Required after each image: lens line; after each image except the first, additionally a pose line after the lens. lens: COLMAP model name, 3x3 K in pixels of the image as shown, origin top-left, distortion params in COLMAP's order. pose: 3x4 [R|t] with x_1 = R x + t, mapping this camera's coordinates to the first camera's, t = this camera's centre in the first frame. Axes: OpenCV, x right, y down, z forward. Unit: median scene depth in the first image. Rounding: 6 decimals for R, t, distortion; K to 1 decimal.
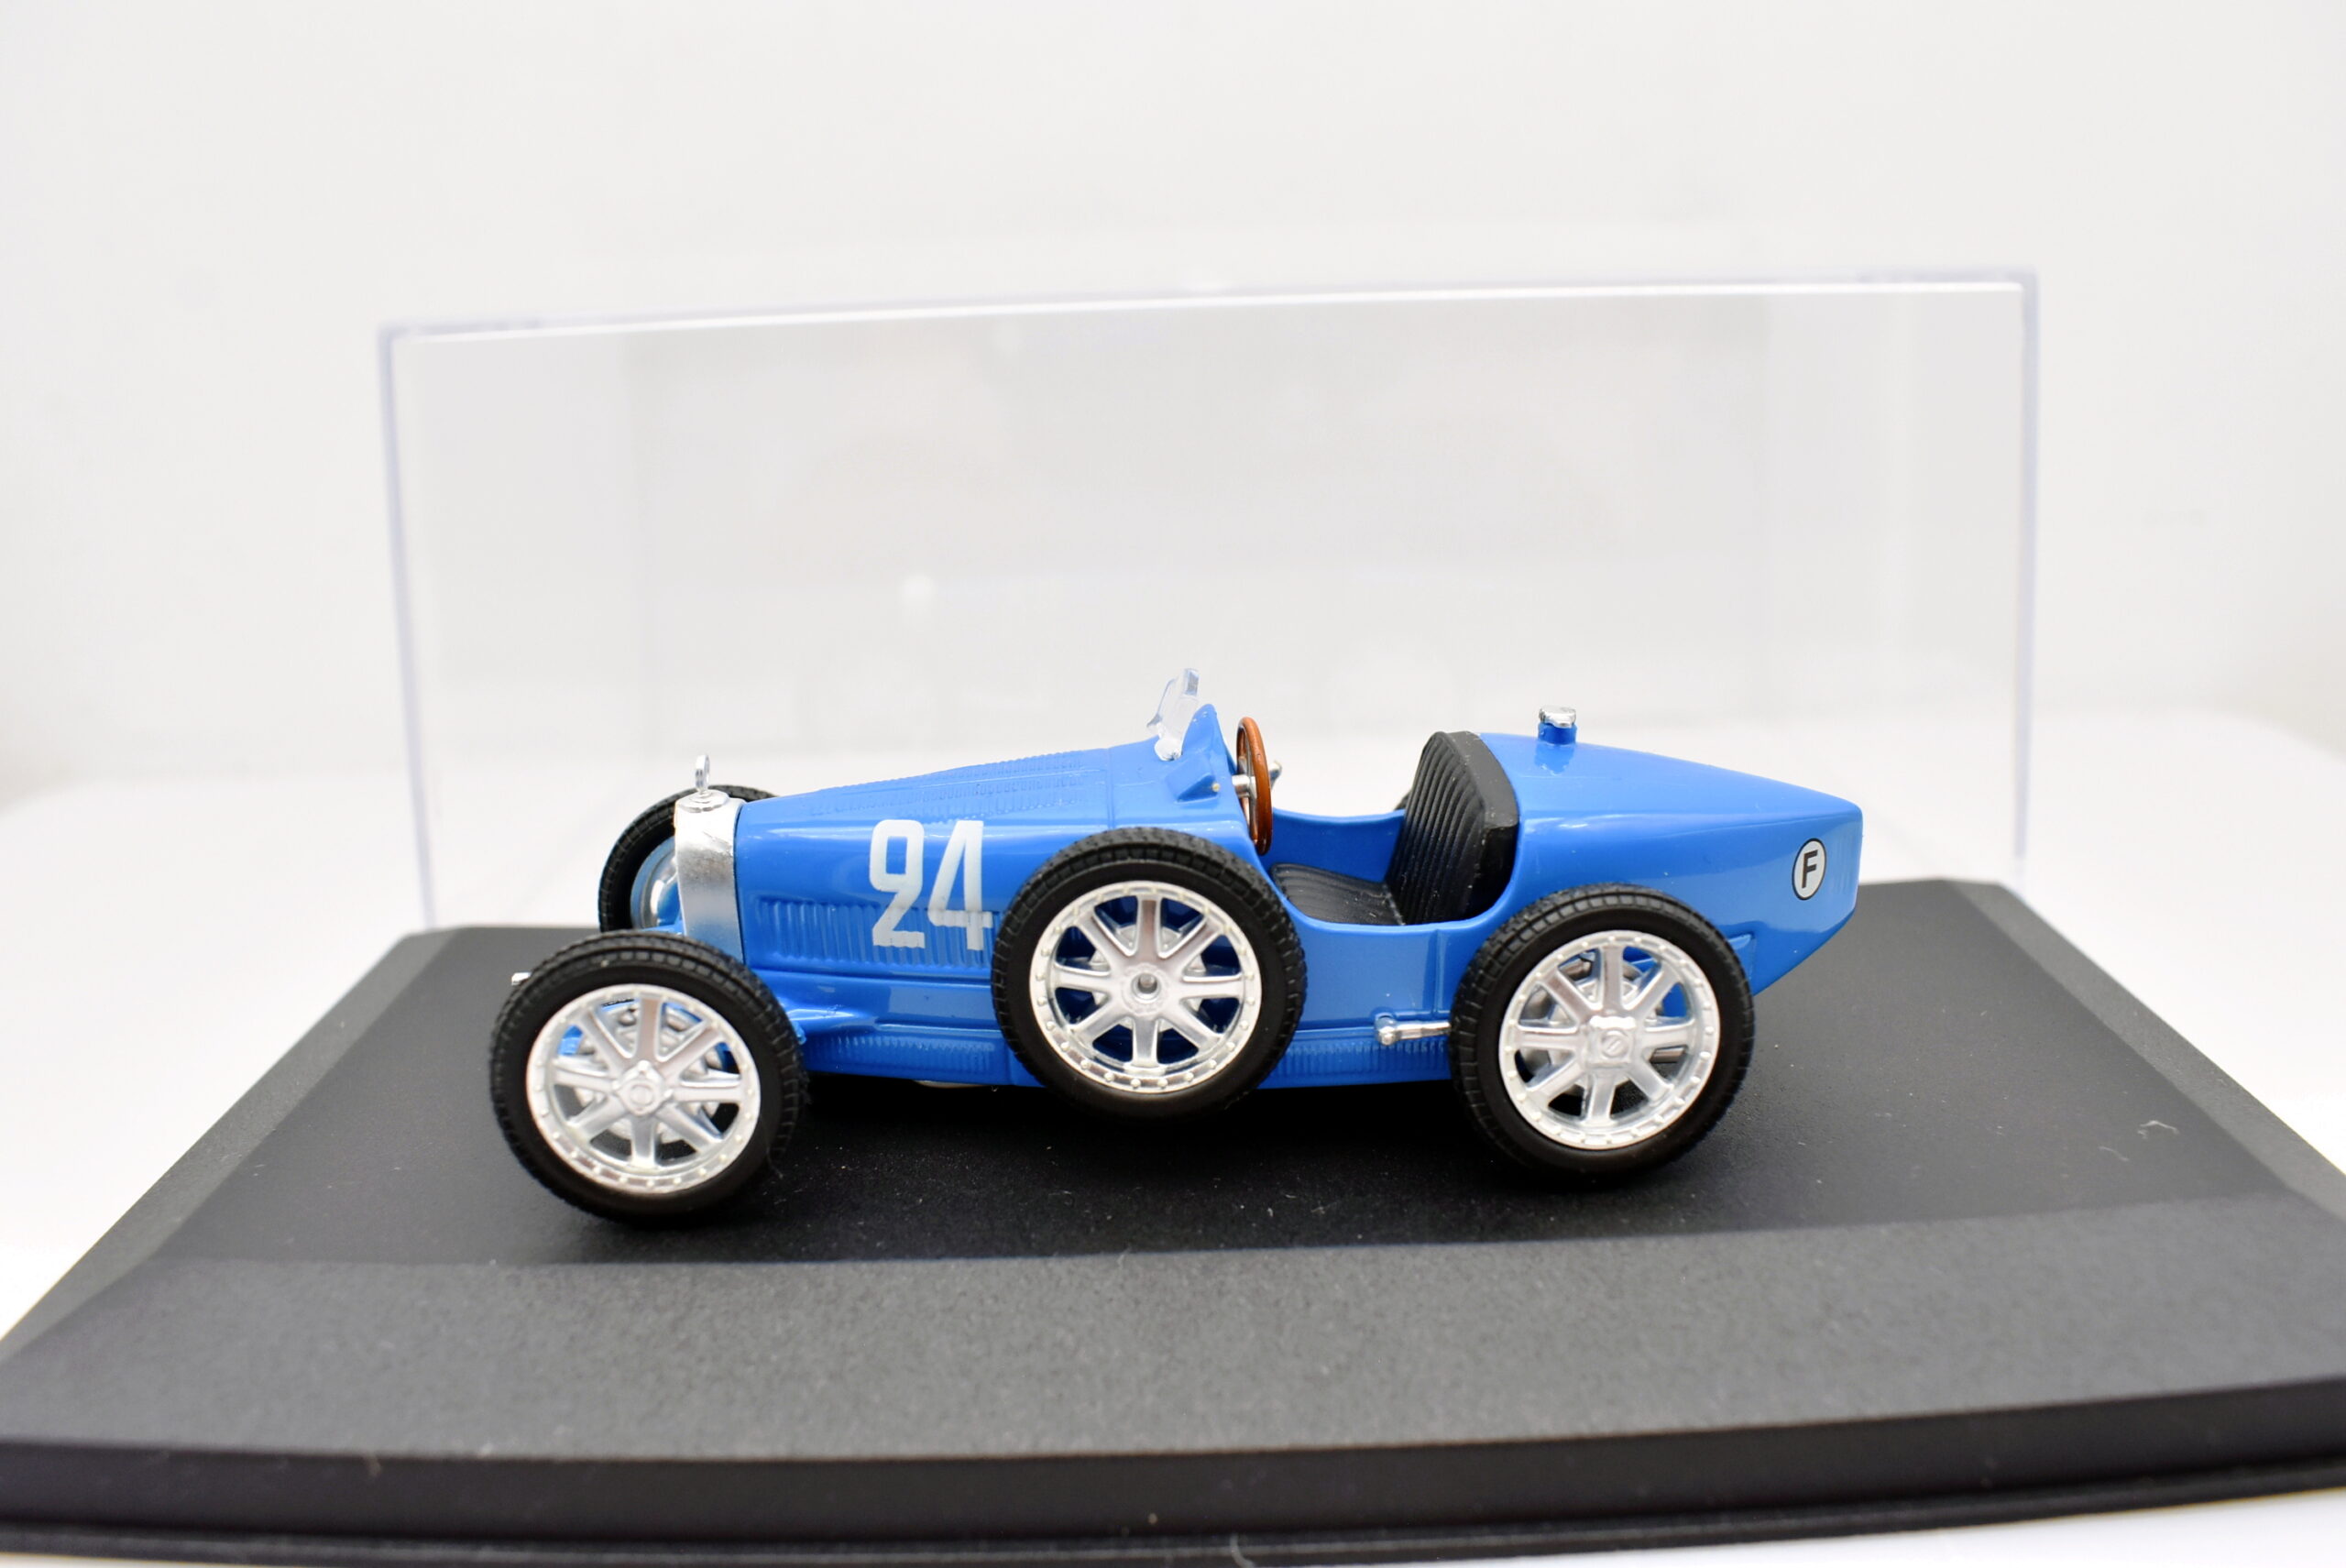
lens RADIAL K [[1833.9, 0, 1217.8], [0, 1833.9, 788.6], [0, 0, 1]] dist [-0.016757, 0.002558]
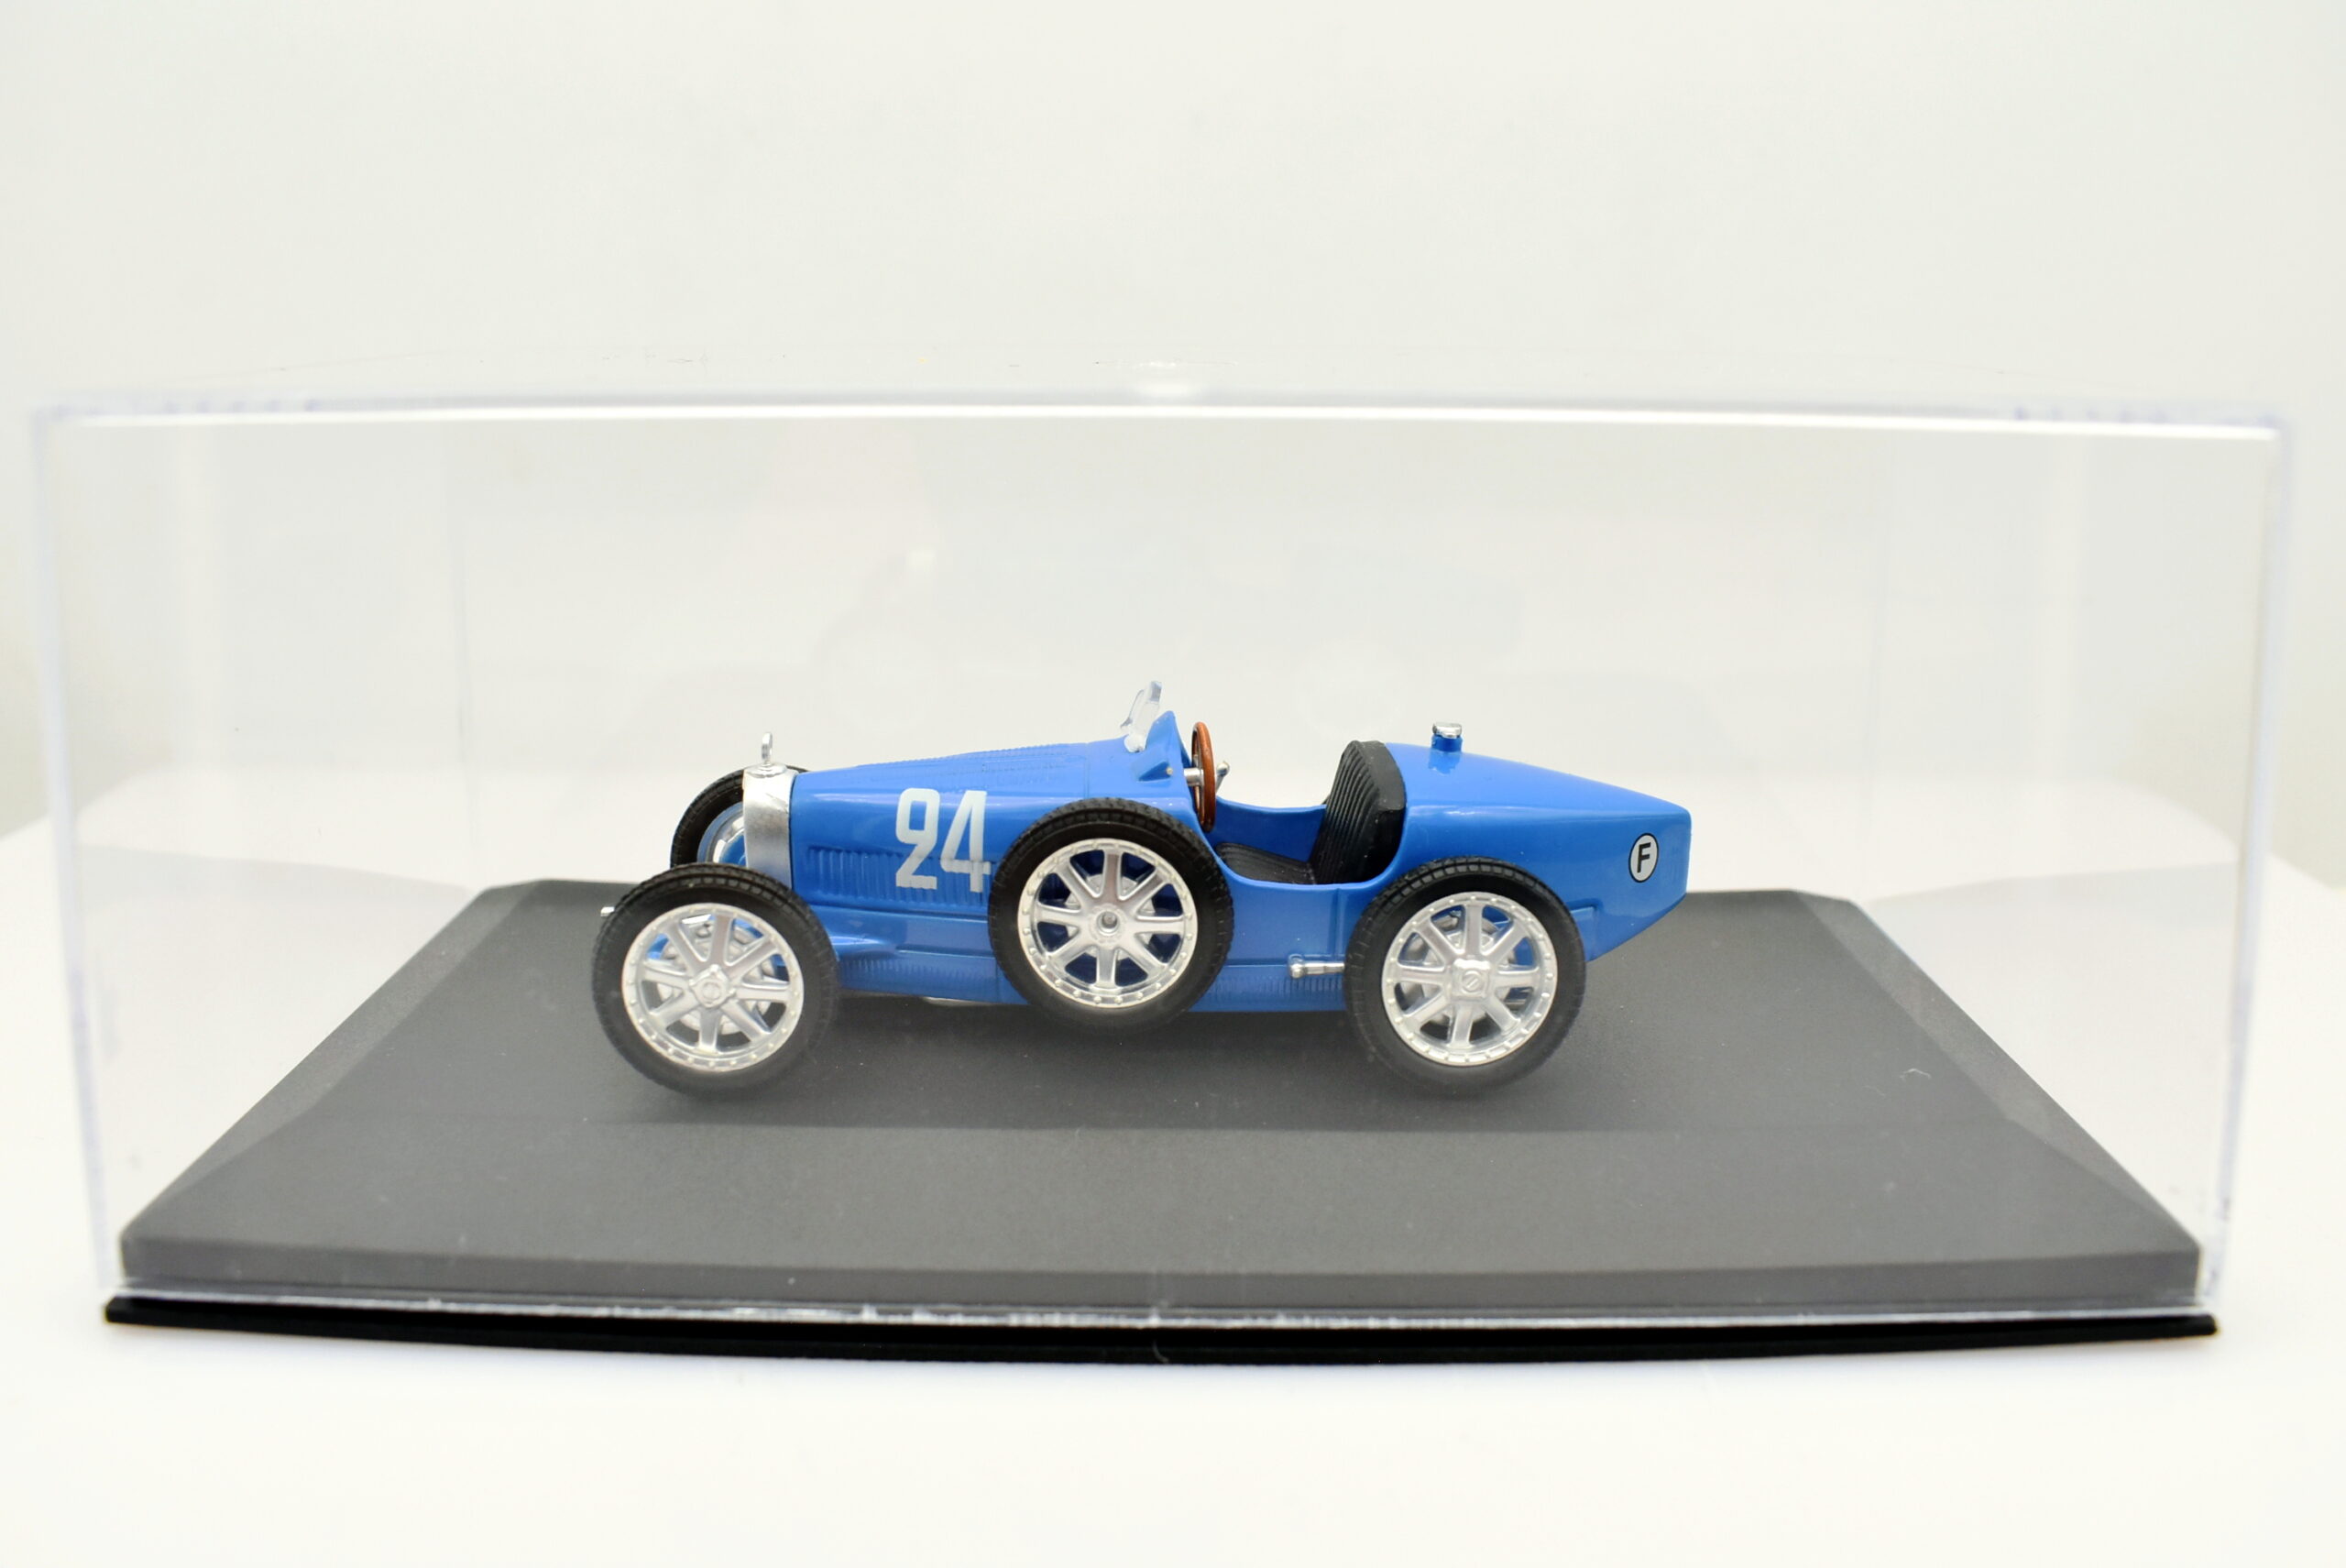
lens RADIAL K [[1846.4, 0, 1189.0], [0, 1846.4, 760.2], [0, 0, 1]] dist [0.079775, -0.001355]
pose [[0.999181, 0.036272, -0.017962, 0.035962], [-0.037150, 0.997995, -0.051247, 0.057889], [0.016068, 0.051872, 0.998524, -0.291724]]
